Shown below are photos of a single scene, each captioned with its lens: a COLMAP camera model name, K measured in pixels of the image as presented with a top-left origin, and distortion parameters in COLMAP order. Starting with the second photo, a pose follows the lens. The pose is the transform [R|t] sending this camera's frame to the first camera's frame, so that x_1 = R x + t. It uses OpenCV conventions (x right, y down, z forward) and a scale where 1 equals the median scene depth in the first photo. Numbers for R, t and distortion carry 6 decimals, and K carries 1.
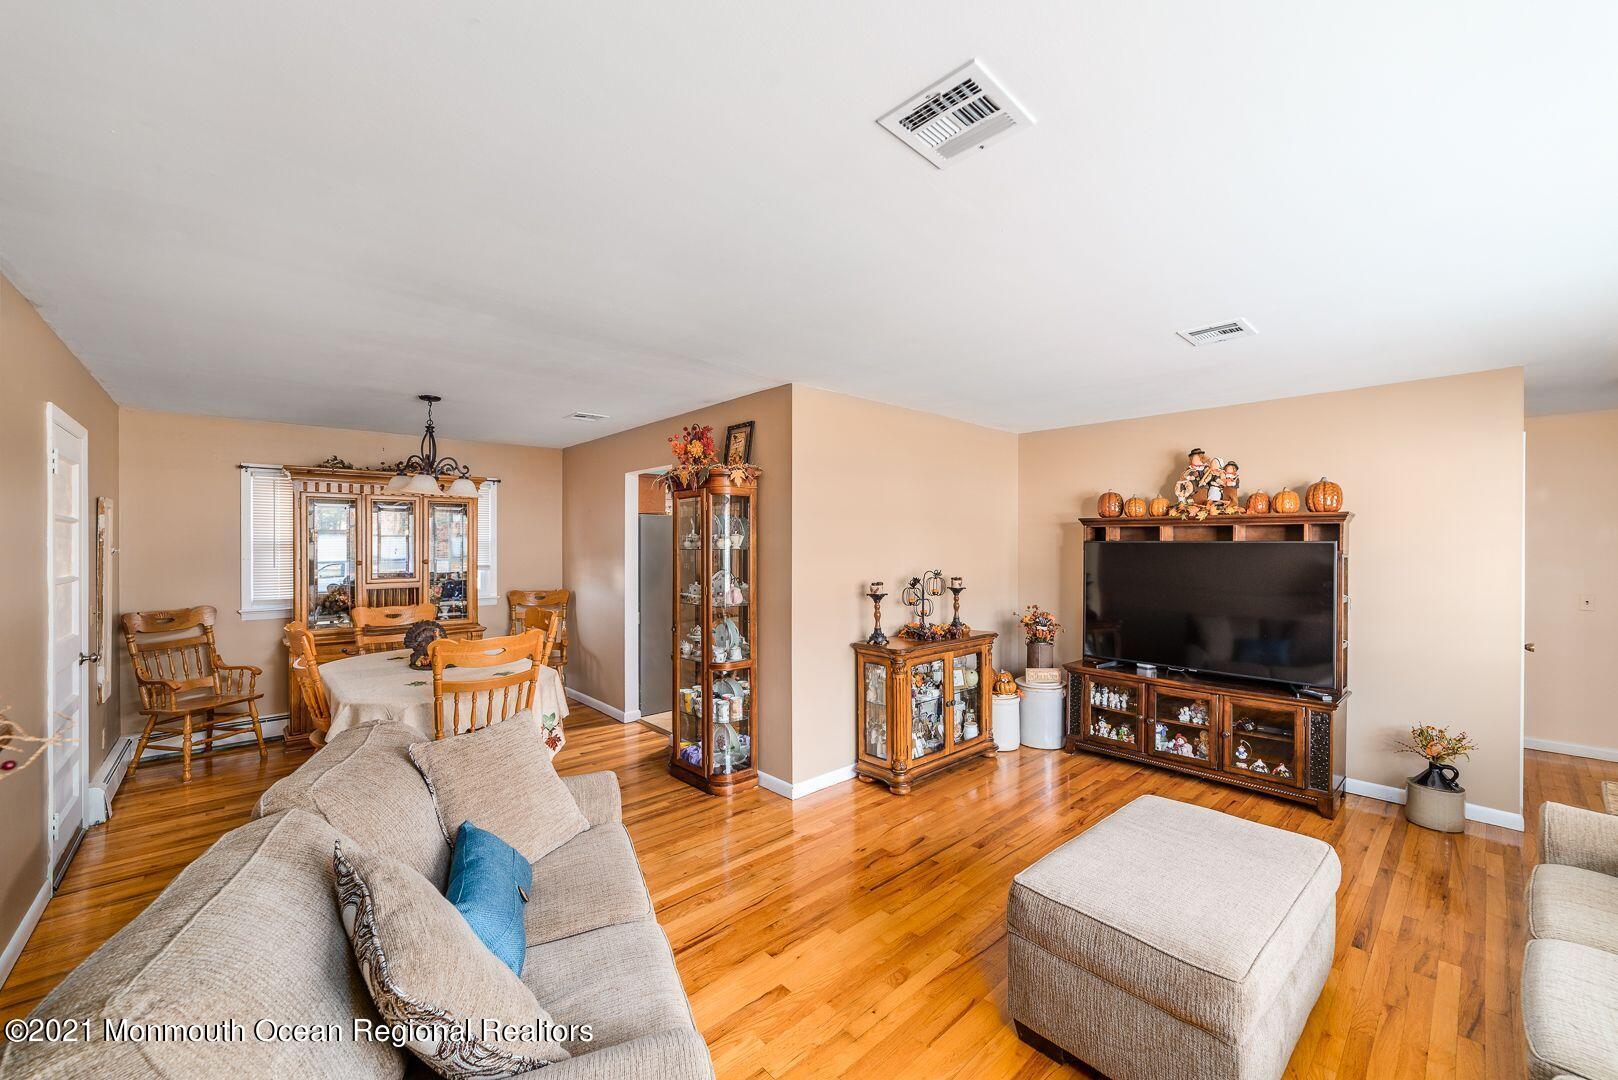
lens RADIAL K [[640.8, 0, 808.5], [0, 640.8, 549.2], [0, 0, 1]] dist [0.000161, 0.000067]
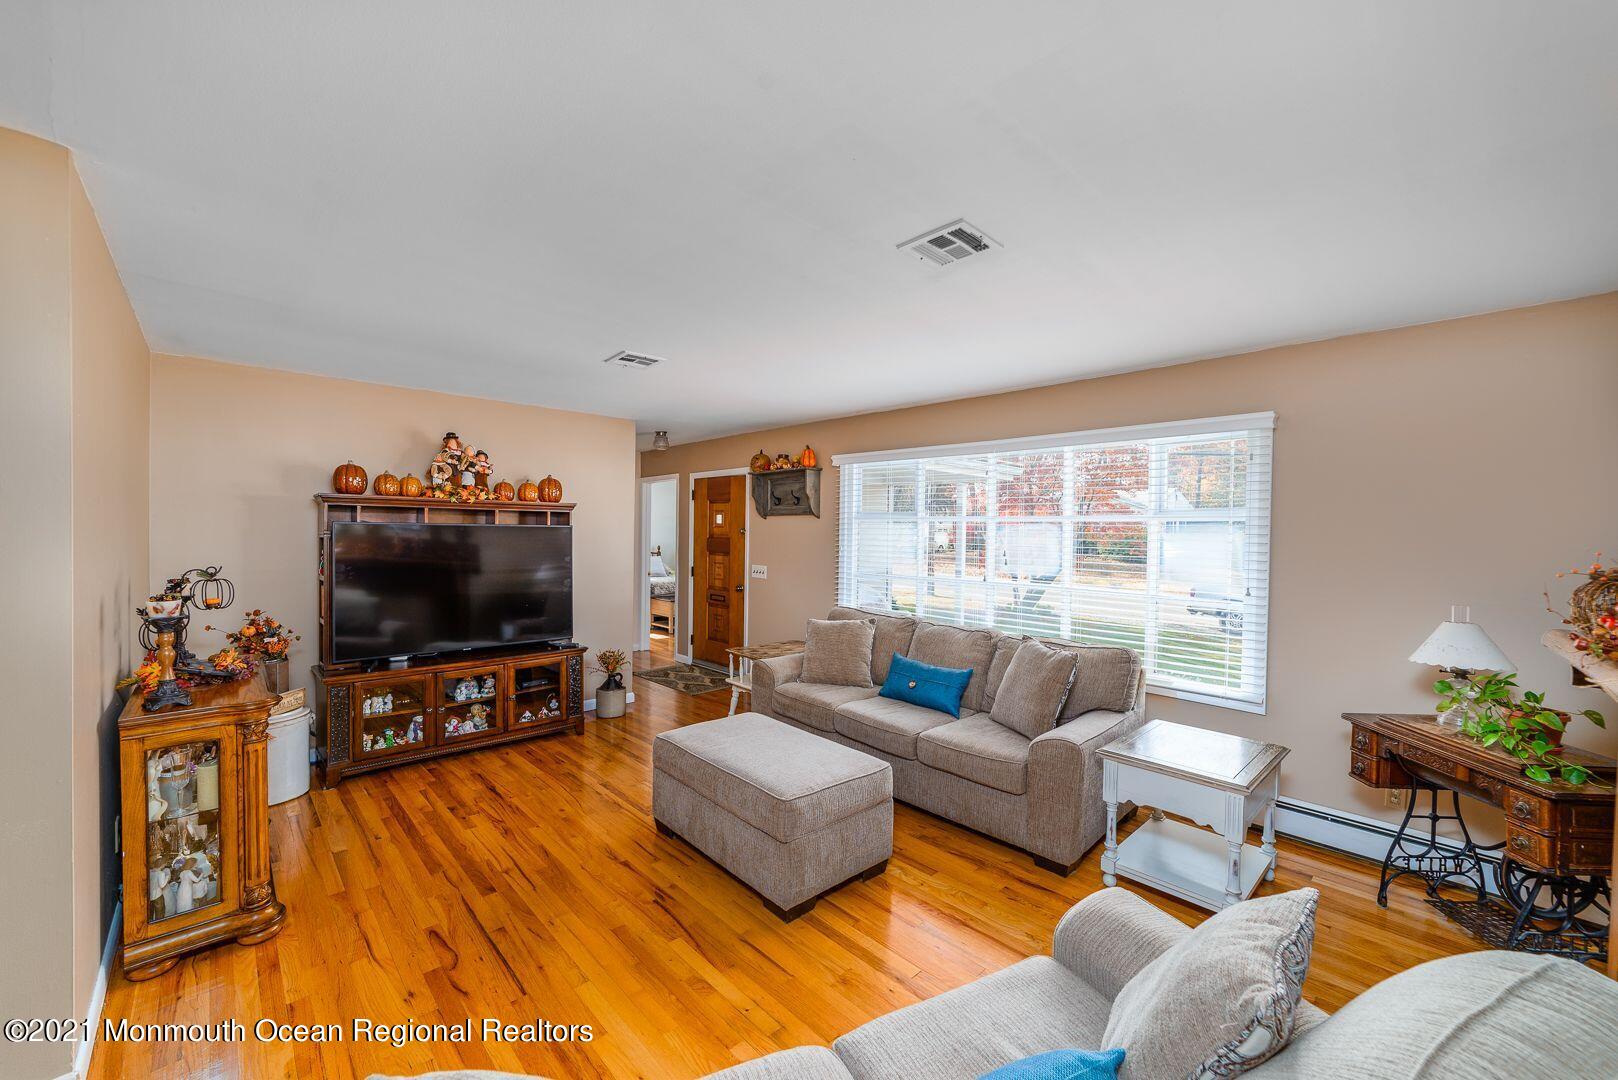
lens RADIAL K [[640.8, 0, 805.7], [0, 640.8, 537.3], [0, 0, 1]] dist [0.000161, 0.000067]
pose [[-0.012676, -0.011116, 0.999858, -0.437088], [-0.002784, 0.999935, 0.011082, -0.003754], [-0.999916, -0.002643, -0.012706, 0.468511]]
